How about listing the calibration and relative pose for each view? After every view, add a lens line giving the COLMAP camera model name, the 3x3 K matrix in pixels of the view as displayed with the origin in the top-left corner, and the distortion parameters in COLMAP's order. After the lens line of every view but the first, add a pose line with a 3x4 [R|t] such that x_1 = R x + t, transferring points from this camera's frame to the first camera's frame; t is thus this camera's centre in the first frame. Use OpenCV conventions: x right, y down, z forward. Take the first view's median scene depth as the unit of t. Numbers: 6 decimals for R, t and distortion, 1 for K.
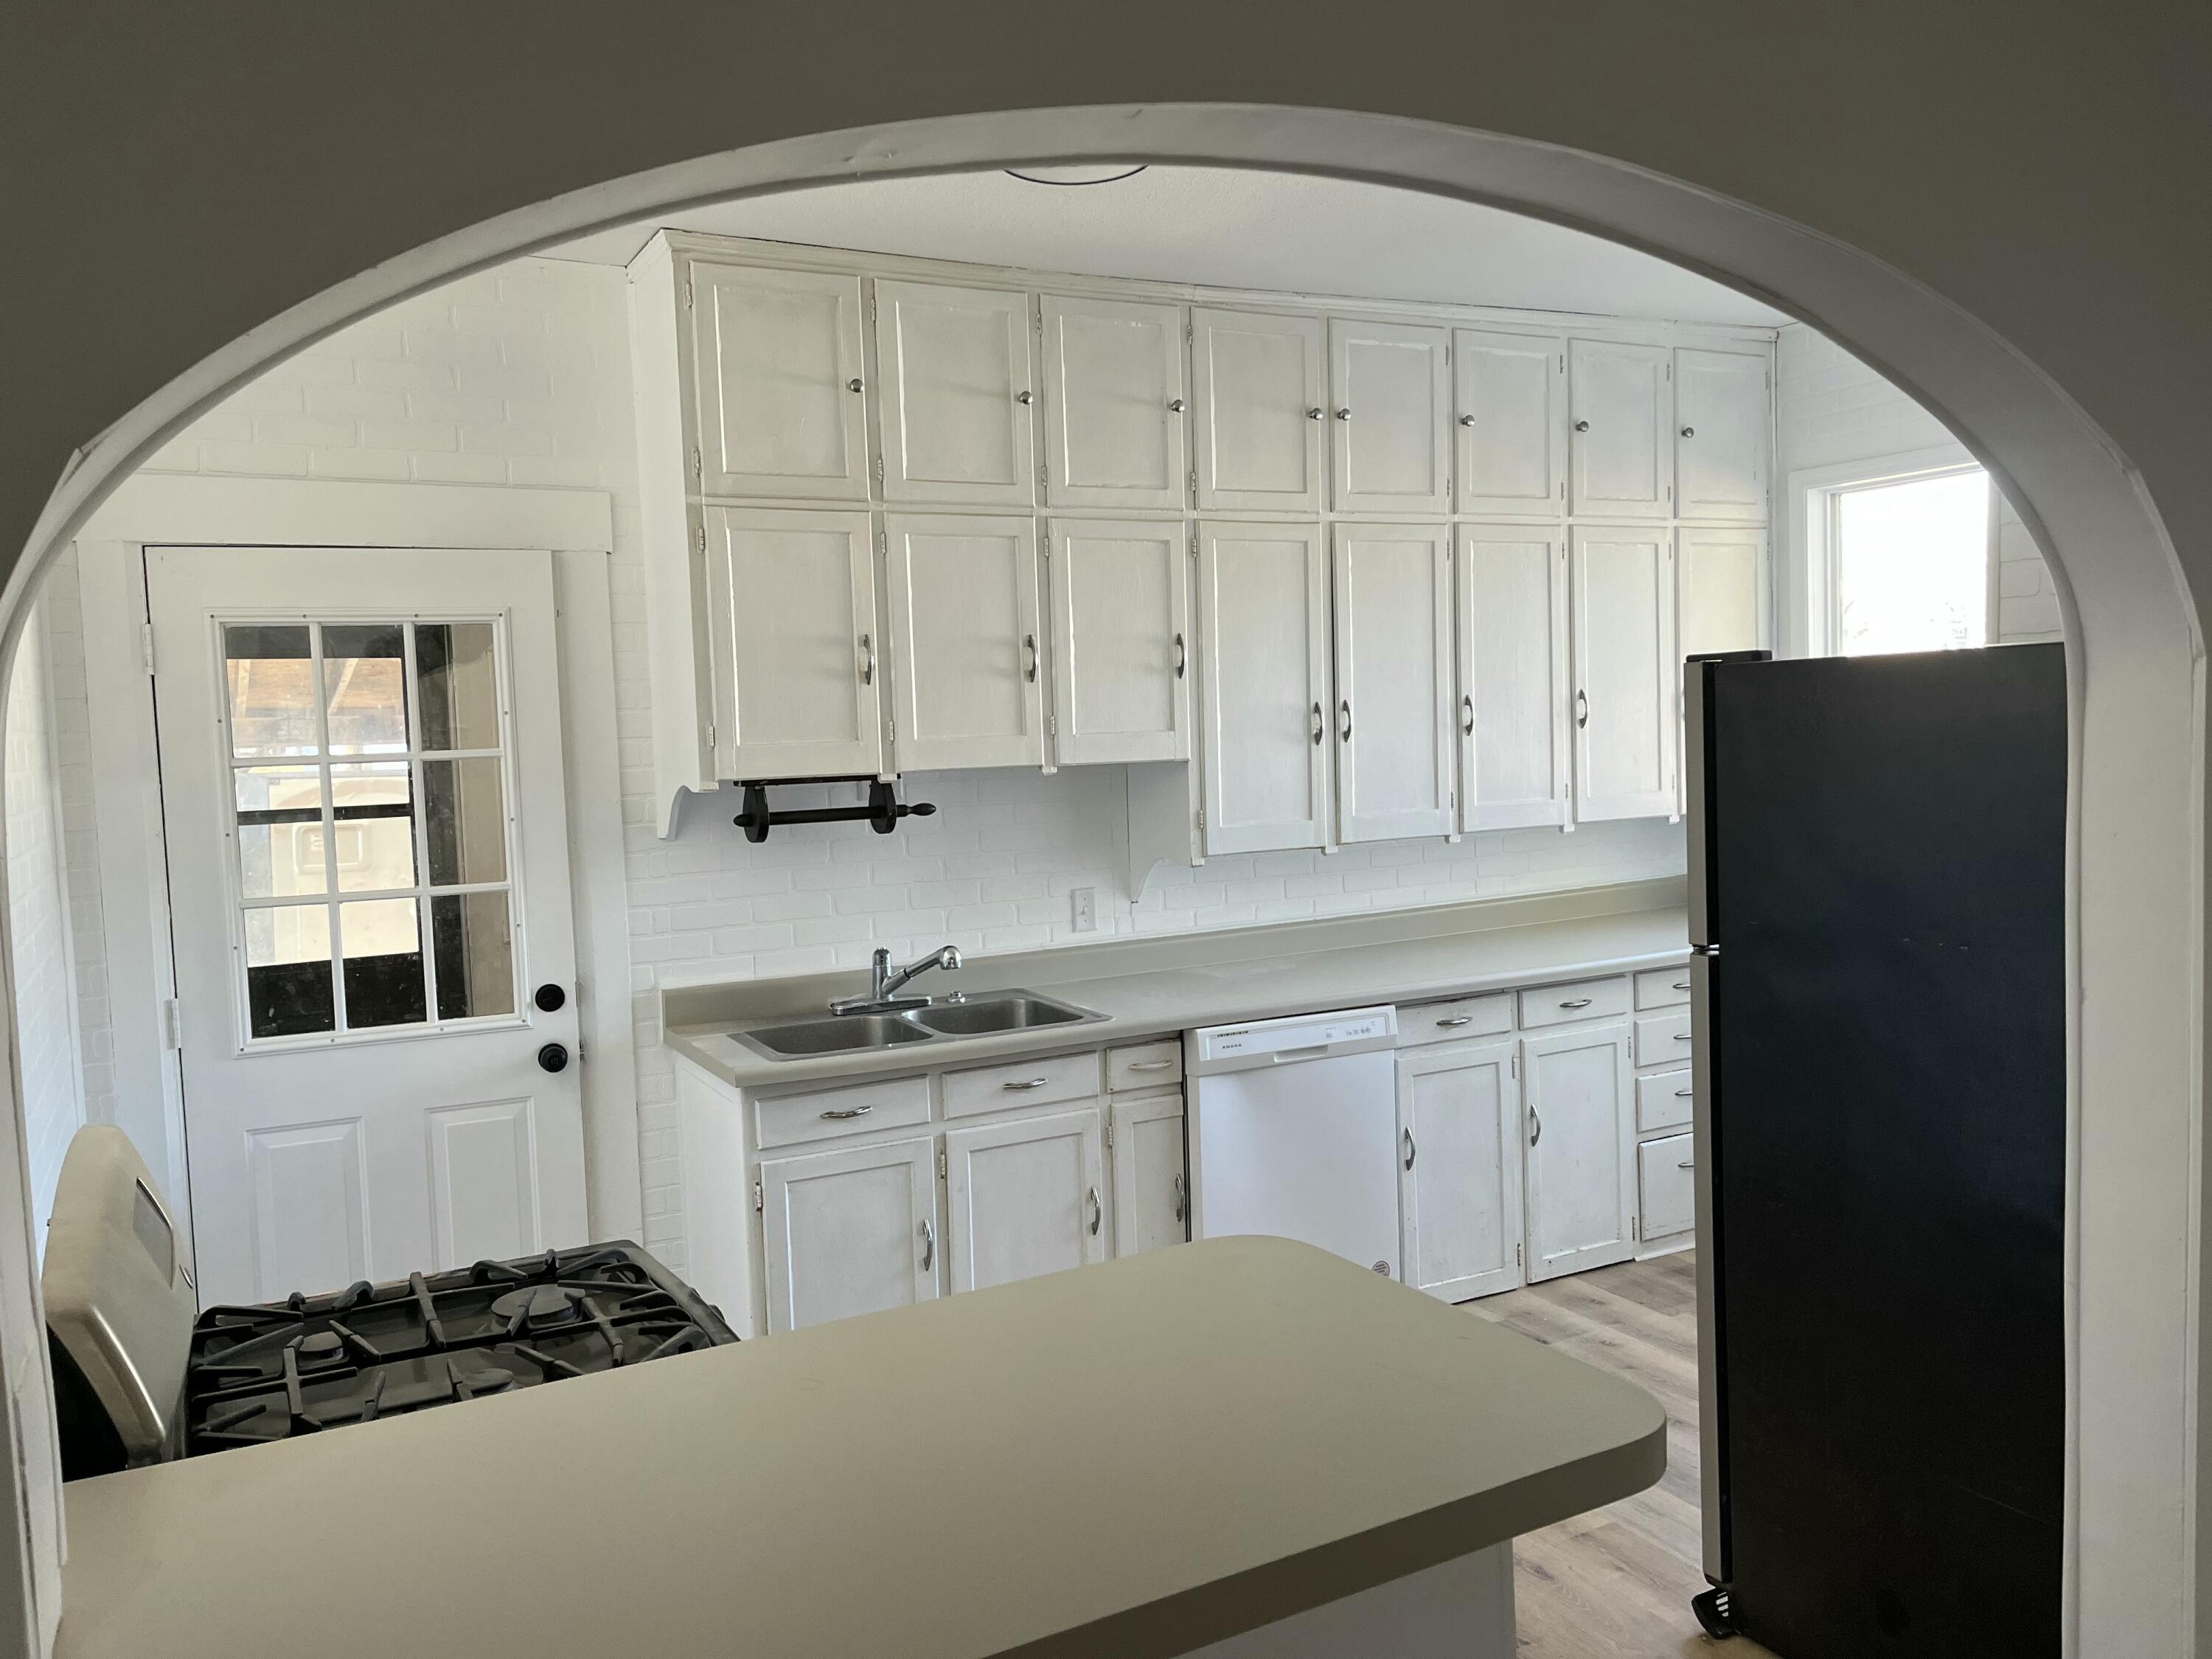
lens RADIAL K [[1652.5, 0, 1106.0], [0, 1652.5, 829.5], [0, 0, 1]] dist [0.088157, -0.115126]
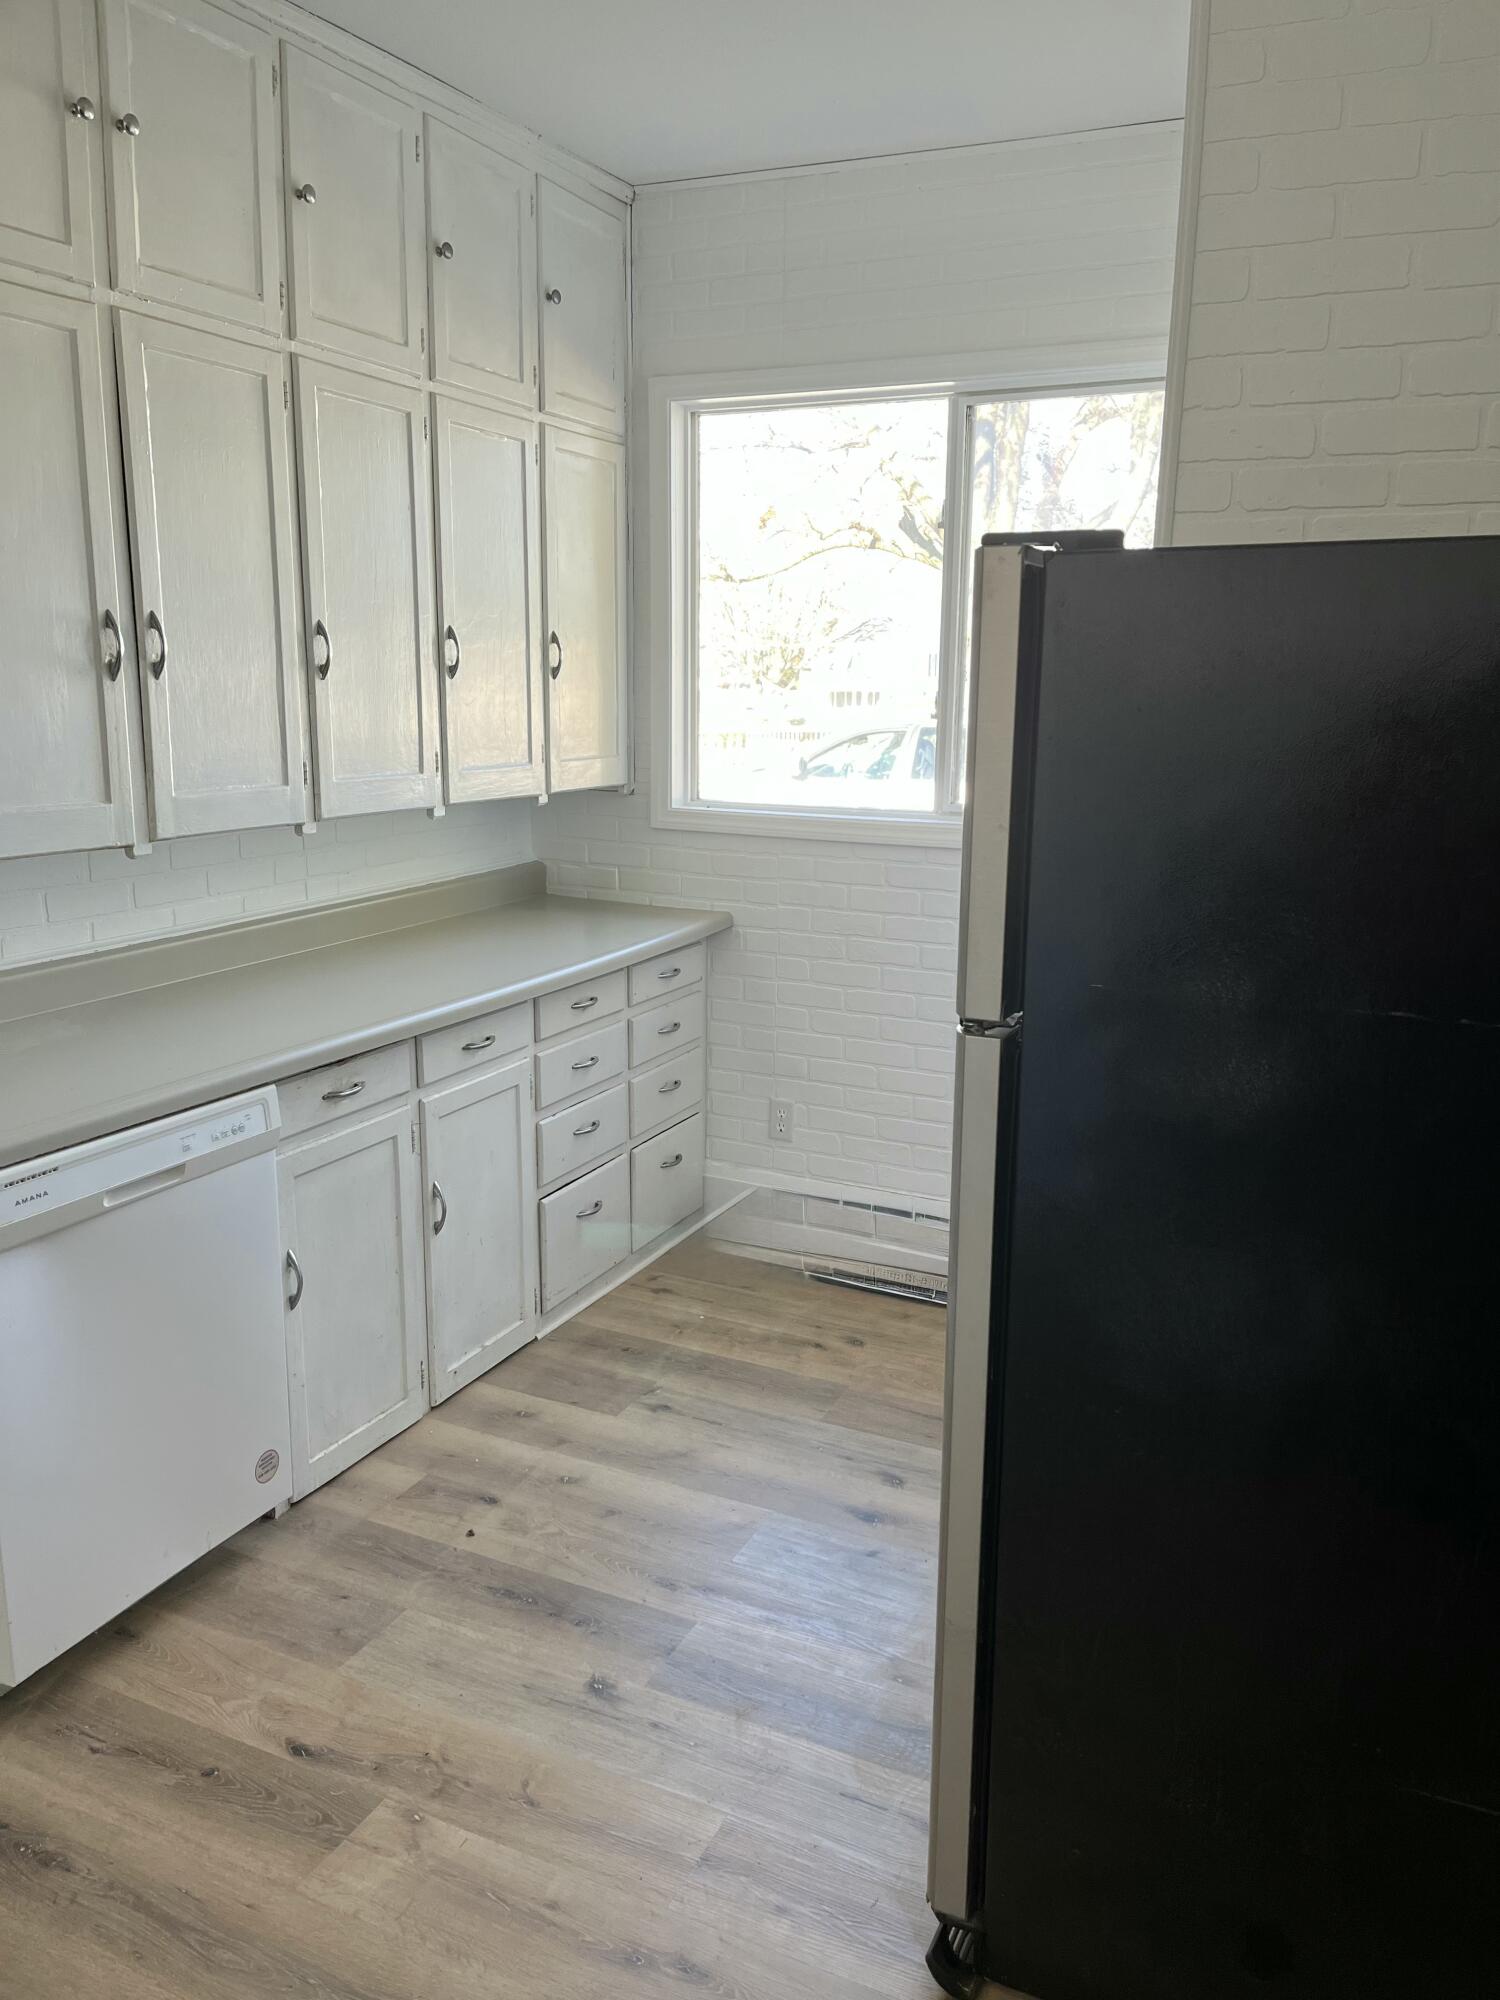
lens RADIAL K [[1494.1, 0, 750.0], [0, 1494.1, 1000.0], [0, 0, 1]] dist [0.088157, -0.115126]
pose [[0.797456, -0.083285, 0.597602, -0.030617], [0.002431, 0.990863, 0.134849, -0.008293], [-0.603372, -0.106083, 0.790372, 0.382385]]
